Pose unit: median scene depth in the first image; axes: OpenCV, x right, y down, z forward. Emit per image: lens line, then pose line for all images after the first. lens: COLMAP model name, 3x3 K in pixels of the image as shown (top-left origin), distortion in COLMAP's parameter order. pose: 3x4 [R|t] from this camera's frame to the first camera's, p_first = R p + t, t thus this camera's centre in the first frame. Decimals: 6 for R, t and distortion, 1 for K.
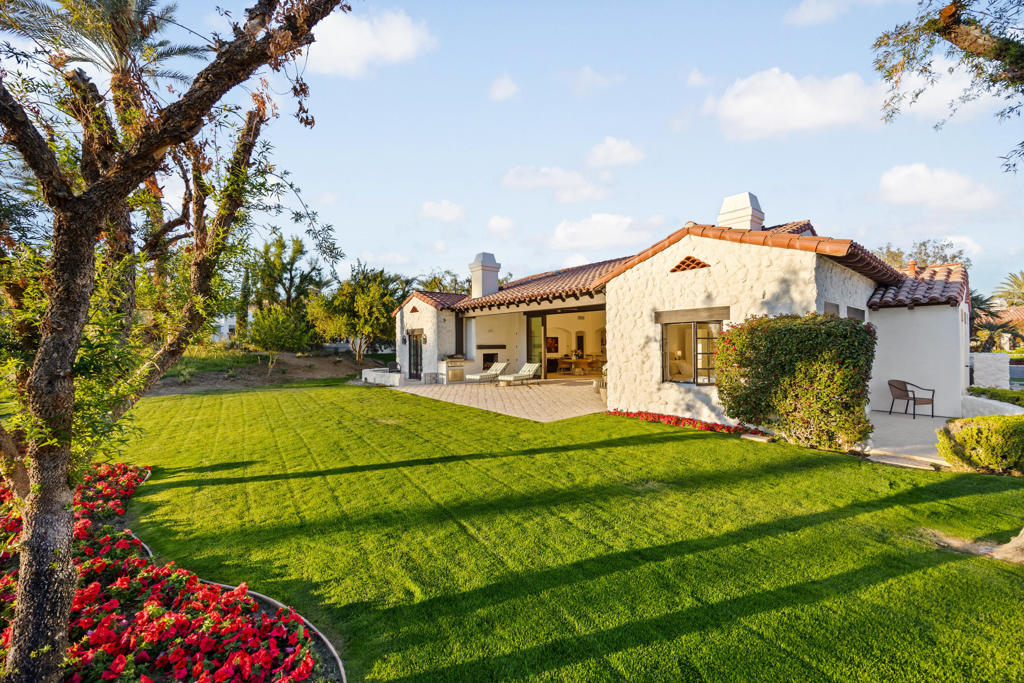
lens RADIAL K [[401.8, 0, 512.6], [0, 401.8, 347.1], [0, 0, 1]] dist [-0.001075, 0.000090]
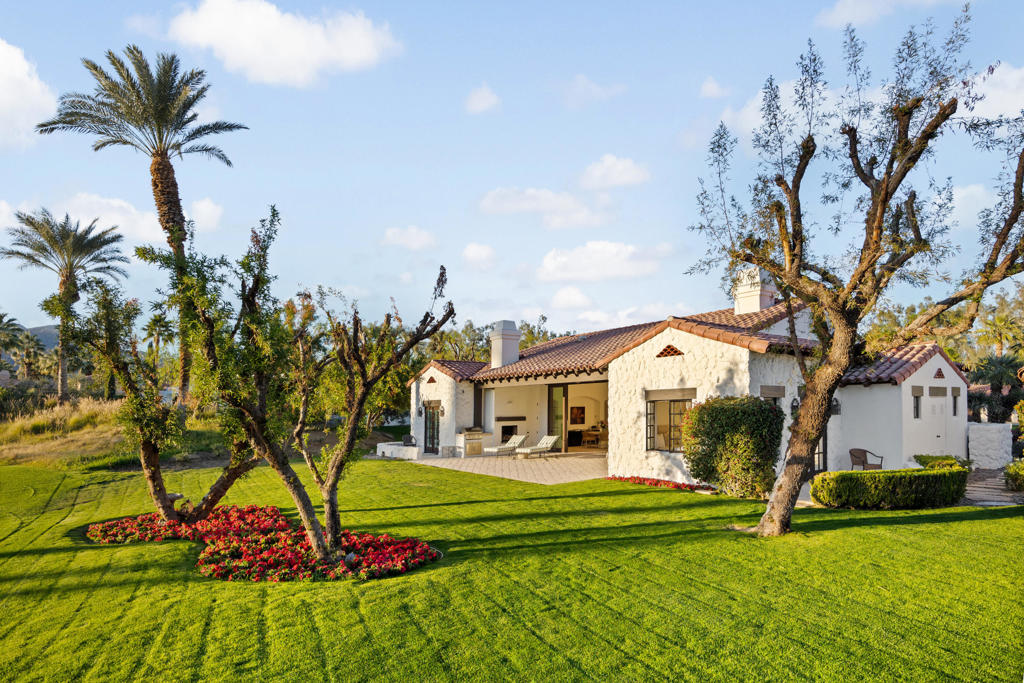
lens RADIAL K [[460.8, 0, 543.0], [0, 460.8, 340.2], [0, 0, 1]] dist [0.001275, -0.000129]
pose [[0.999937, -0.002425, 0.010985, 0.023896], [0.004201, 0.986329, -0.164734, -0.007088], [-0.010436, 0.164770, 0.986277, -0.220754]]
